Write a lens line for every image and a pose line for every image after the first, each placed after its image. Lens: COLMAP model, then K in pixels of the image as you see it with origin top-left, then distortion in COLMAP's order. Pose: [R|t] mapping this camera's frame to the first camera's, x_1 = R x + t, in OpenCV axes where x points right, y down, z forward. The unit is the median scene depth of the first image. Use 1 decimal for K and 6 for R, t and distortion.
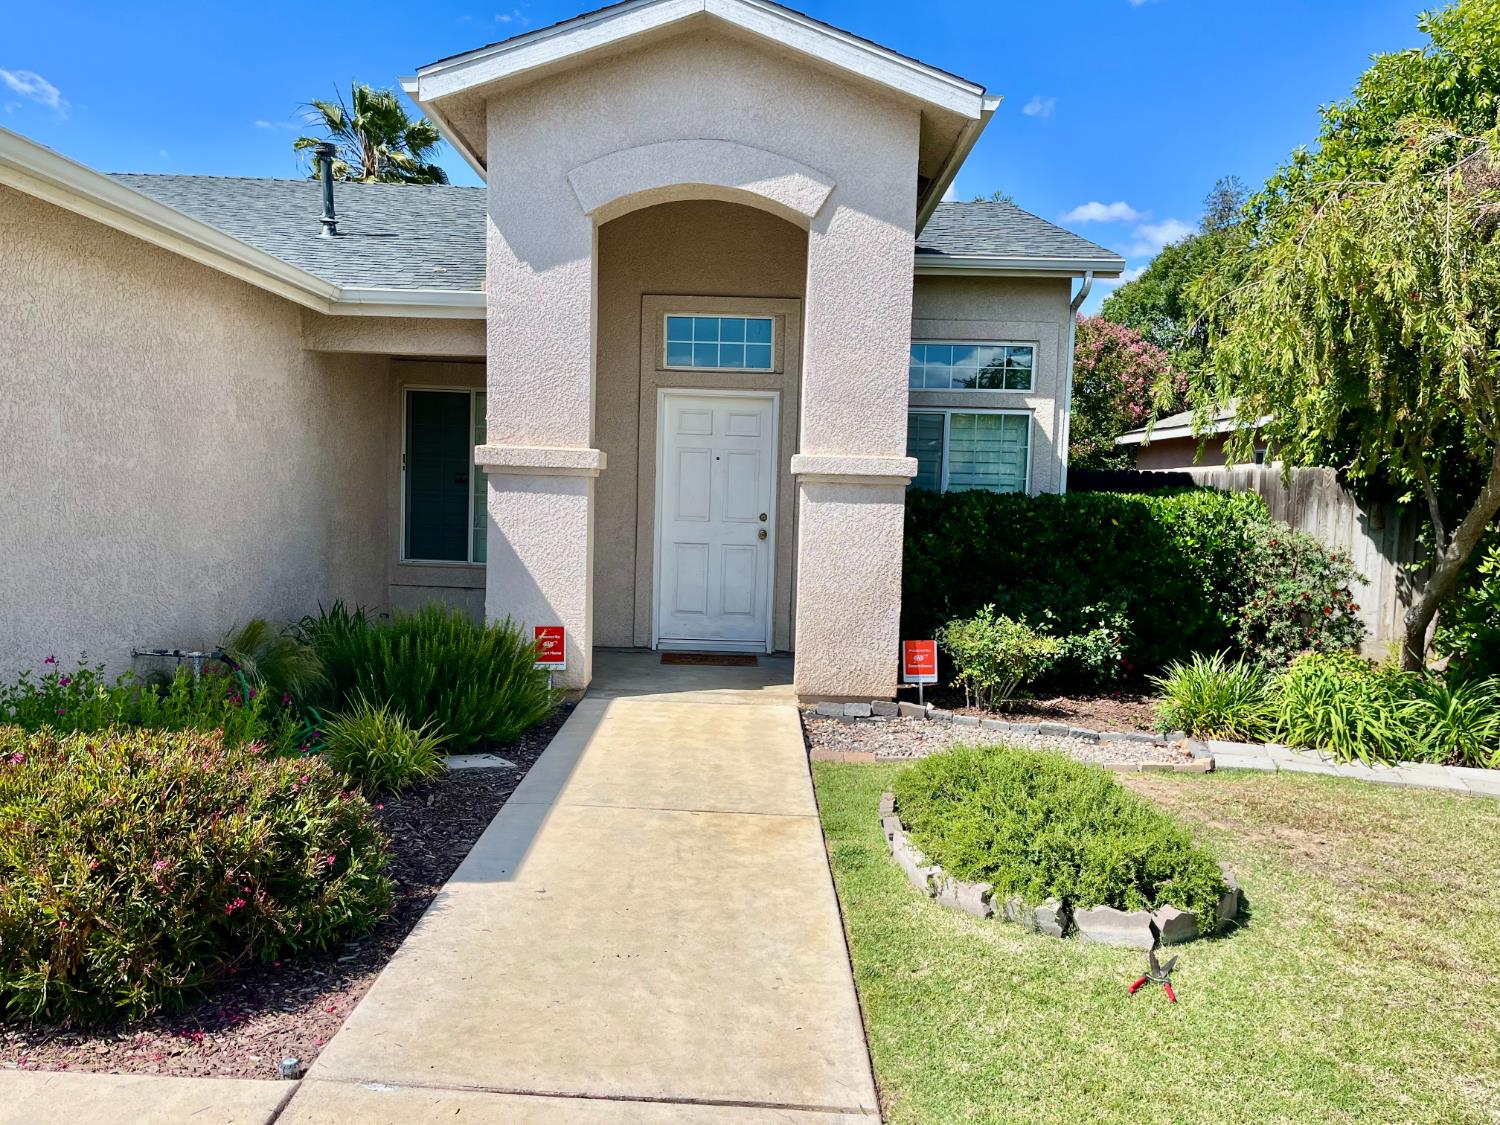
lens RADIAL K [[1145.0, 0, 752.3], [0, 1145.0, 571.1], [0, 0, 1]] dist [0.065771, -0.083450]
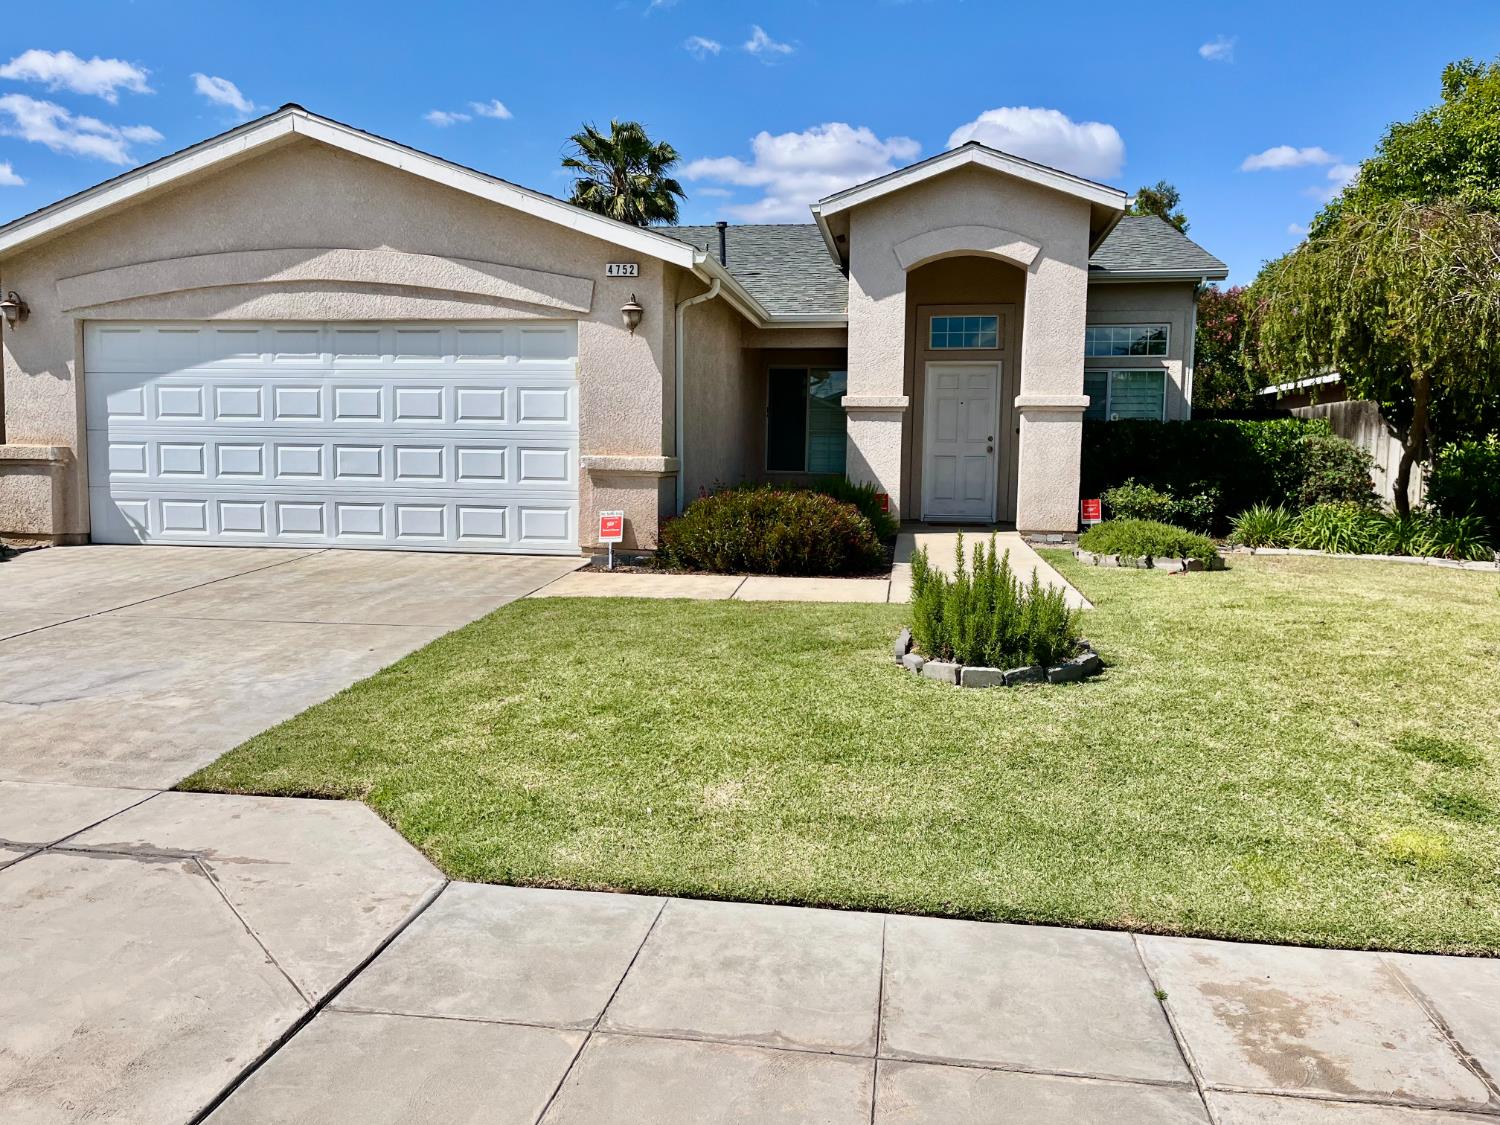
lens RADIAL K [[1145.0, 0, 736.7], [0, 1145.0, 552.0], [0, 0, 1]] dist [0.065771, -0.083450]
pose [[0.988091, -0.003248, -0.153839, -0.118738], [0.004425, 0.999963, 0.007313, 0.123412], [0.153810, -0.007907, 0.988069, -0.824715]]
